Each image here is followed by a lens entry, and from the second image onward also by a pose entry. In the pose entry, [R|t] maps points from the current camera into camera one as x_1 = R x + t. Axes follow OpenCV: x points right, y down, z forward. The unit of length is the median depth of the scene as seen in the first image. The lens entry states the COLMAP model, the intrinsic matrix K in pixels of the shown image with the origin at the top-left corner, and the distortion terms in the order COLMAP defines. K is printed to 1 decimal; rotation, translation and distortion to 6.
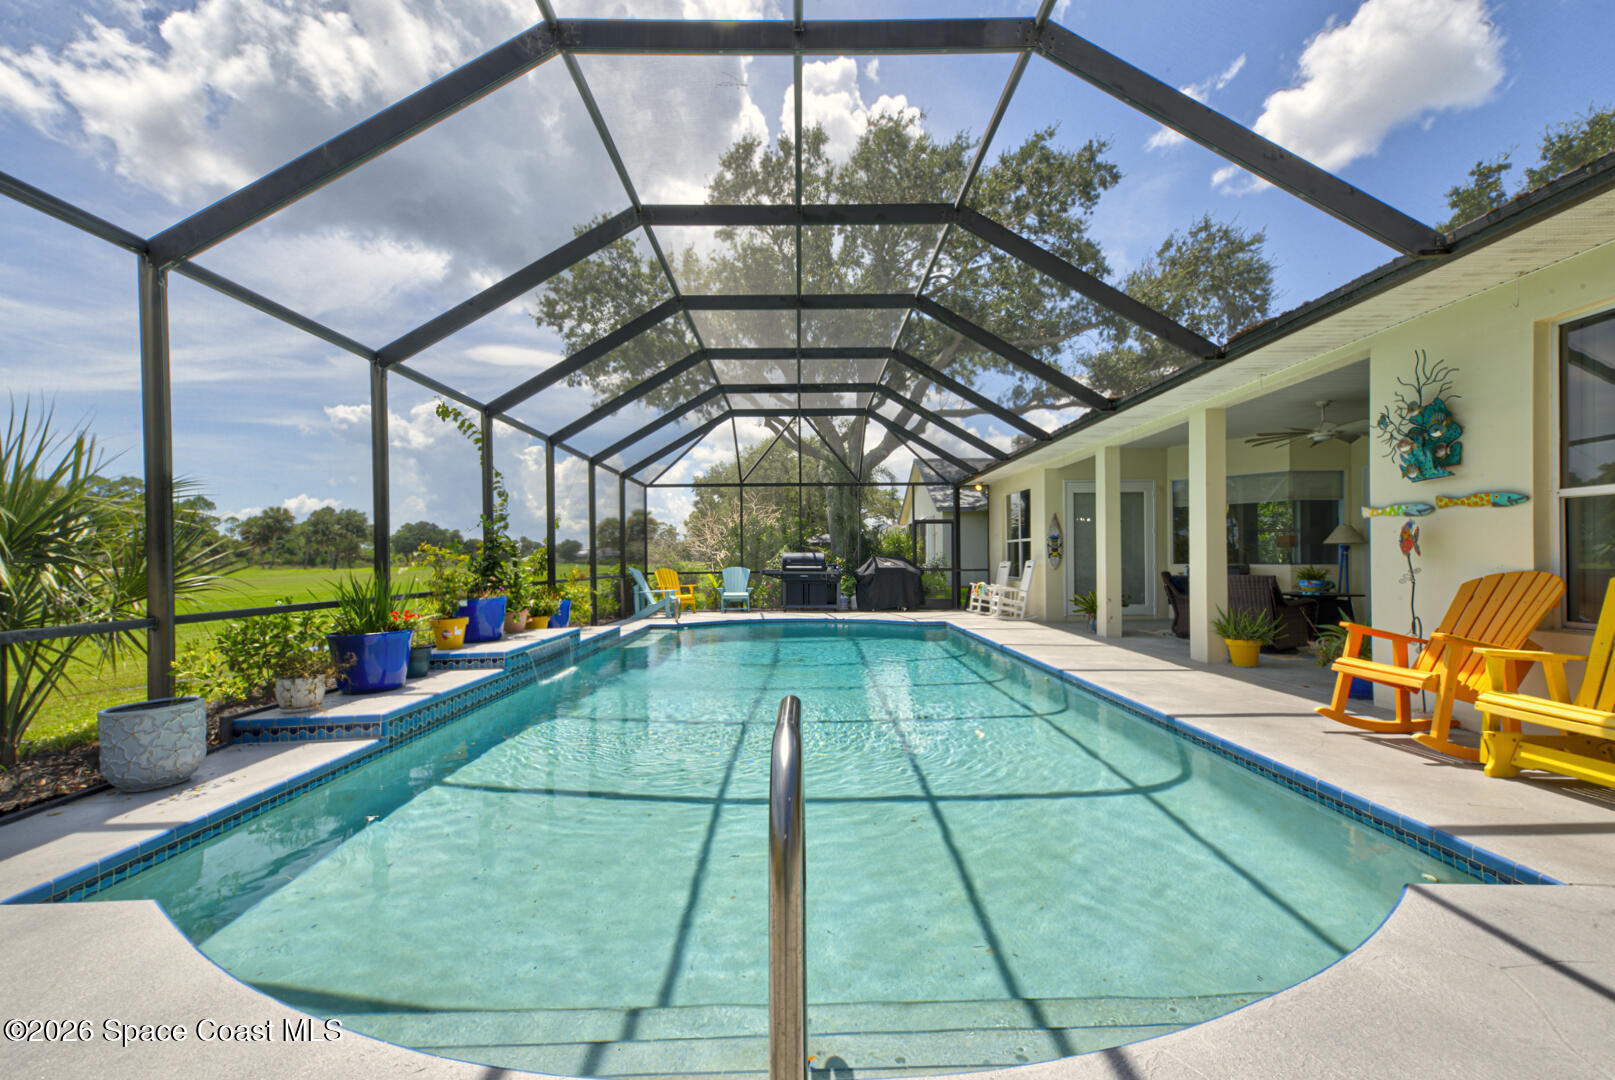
lens RADIAL K [[704.2, 0, 803.6], [0, 704.2, 544.8], [0, 0, 1]] dist [0.028393, -0.000109]
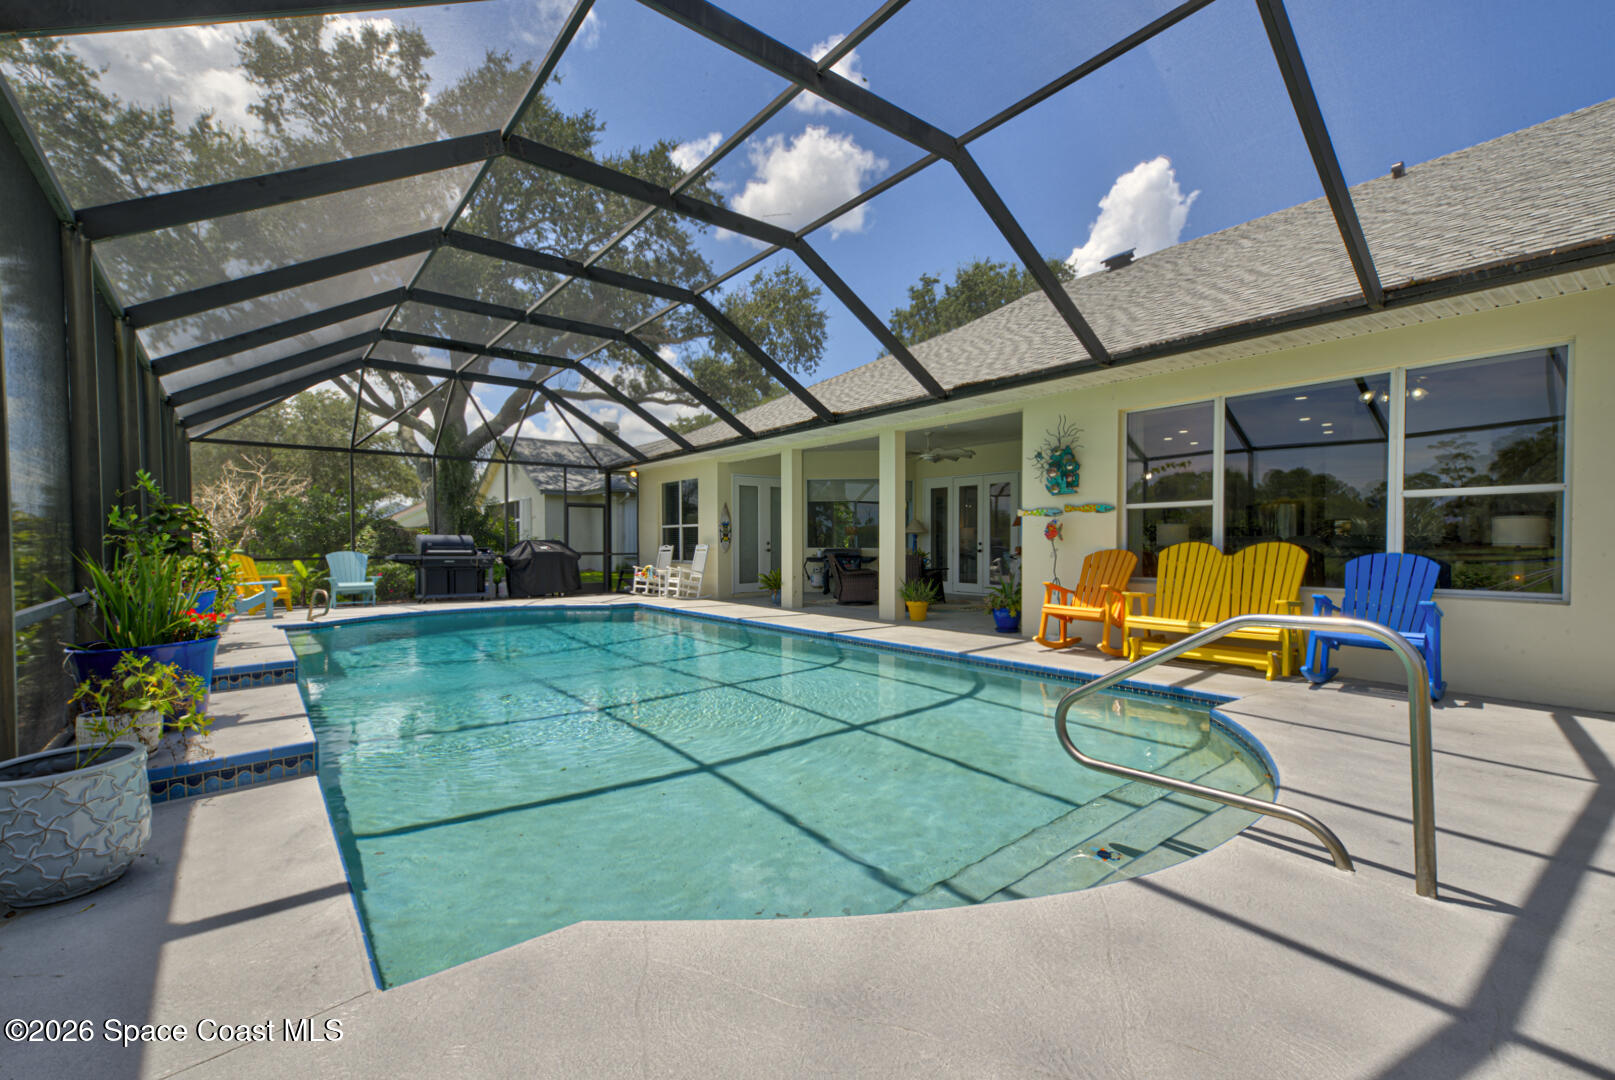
lens RADIAL K [[704.2, 0, 803.2], [0, 704.2, 549.3], [0, 0, 1]] dist [0.028393, -0.000109]
pose [[0.785968, 0.000761, 0.618267, -0.236088], [-0.016733, 0.999659, 0.020042, 0.004774], [-0.618041, -0.026098, 0.785712, 0.035991]]
